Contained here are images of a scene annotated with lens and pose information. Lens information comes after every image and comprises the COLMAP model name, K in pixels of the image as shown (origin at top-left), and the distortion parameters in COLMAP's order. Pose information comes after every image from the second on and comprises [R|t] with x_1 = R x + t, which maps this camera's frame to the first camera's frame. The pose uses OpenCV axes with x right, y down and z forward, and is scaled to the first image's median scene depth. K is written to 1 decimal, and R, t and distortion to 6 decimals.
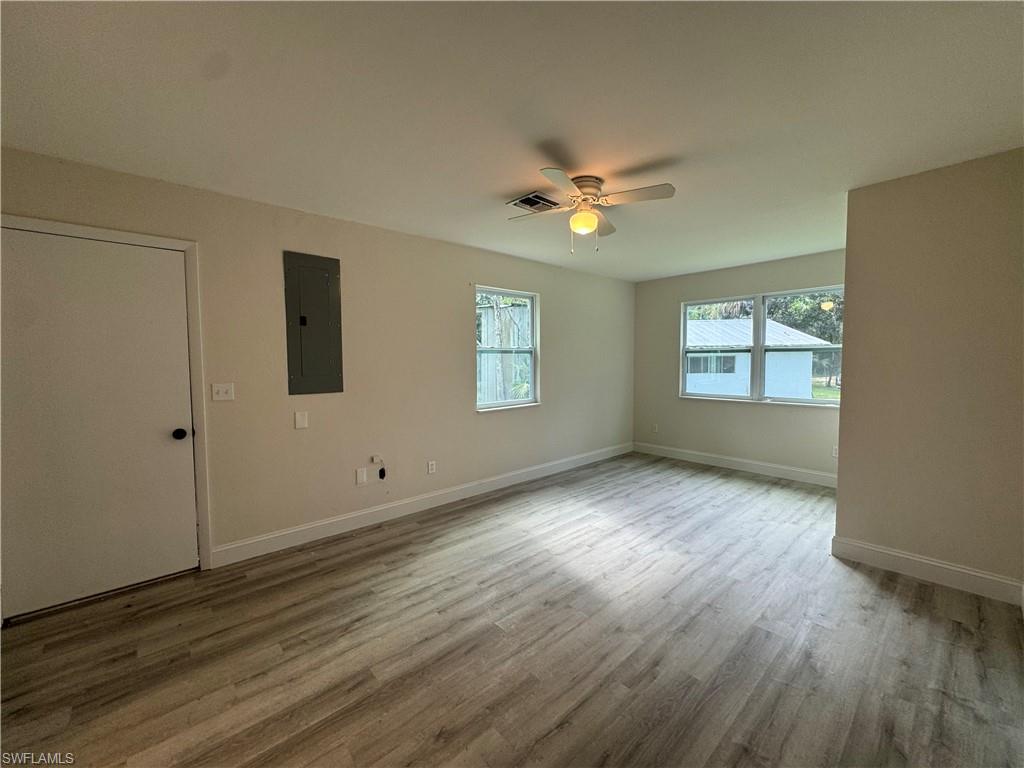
lens RADIAL K [[410.2, 0, 512.7], [0, 410.2, 378.5], [0, 0, 1]] dist [-0.001691, 0.000460]
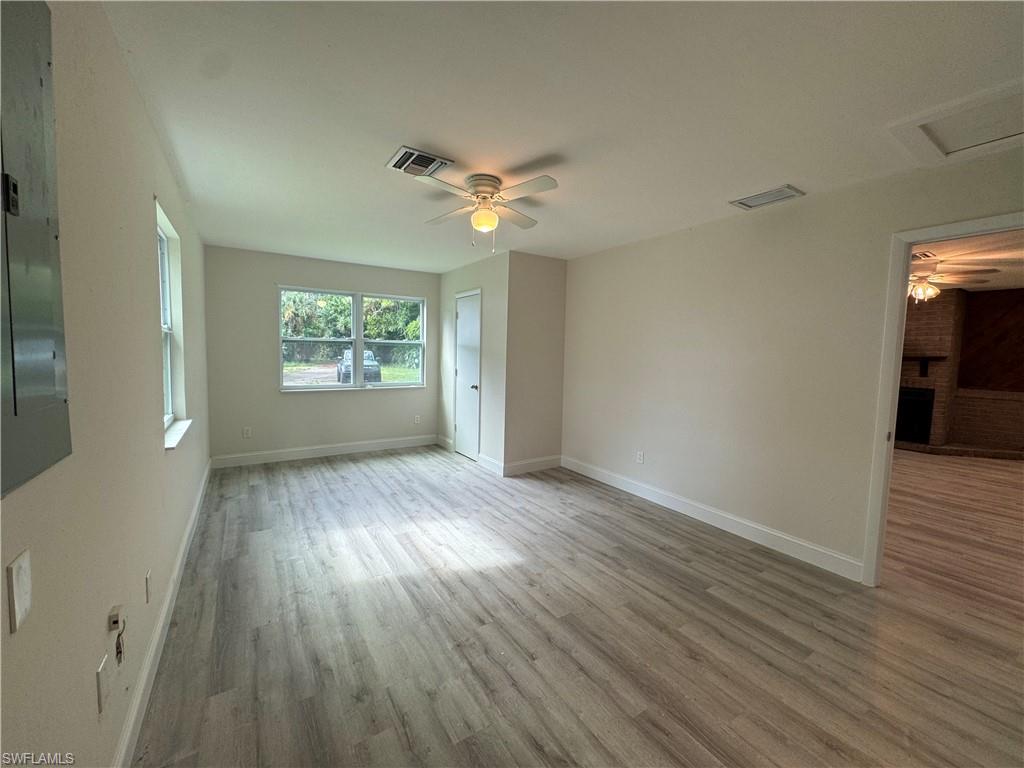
lens RADIAL K [[410.2, 0, 512.6], [0, 410.2, 380.7], [0, 0, 1]] dist [-0.001691, 0.000460]
pose [[0.147882, -0.062175, 0.987049, -0.695800], [0.022665, 0.997973, 0.059467, -0.035778], [-0.988745, 0.013578, 0.148991, 0.646071]]
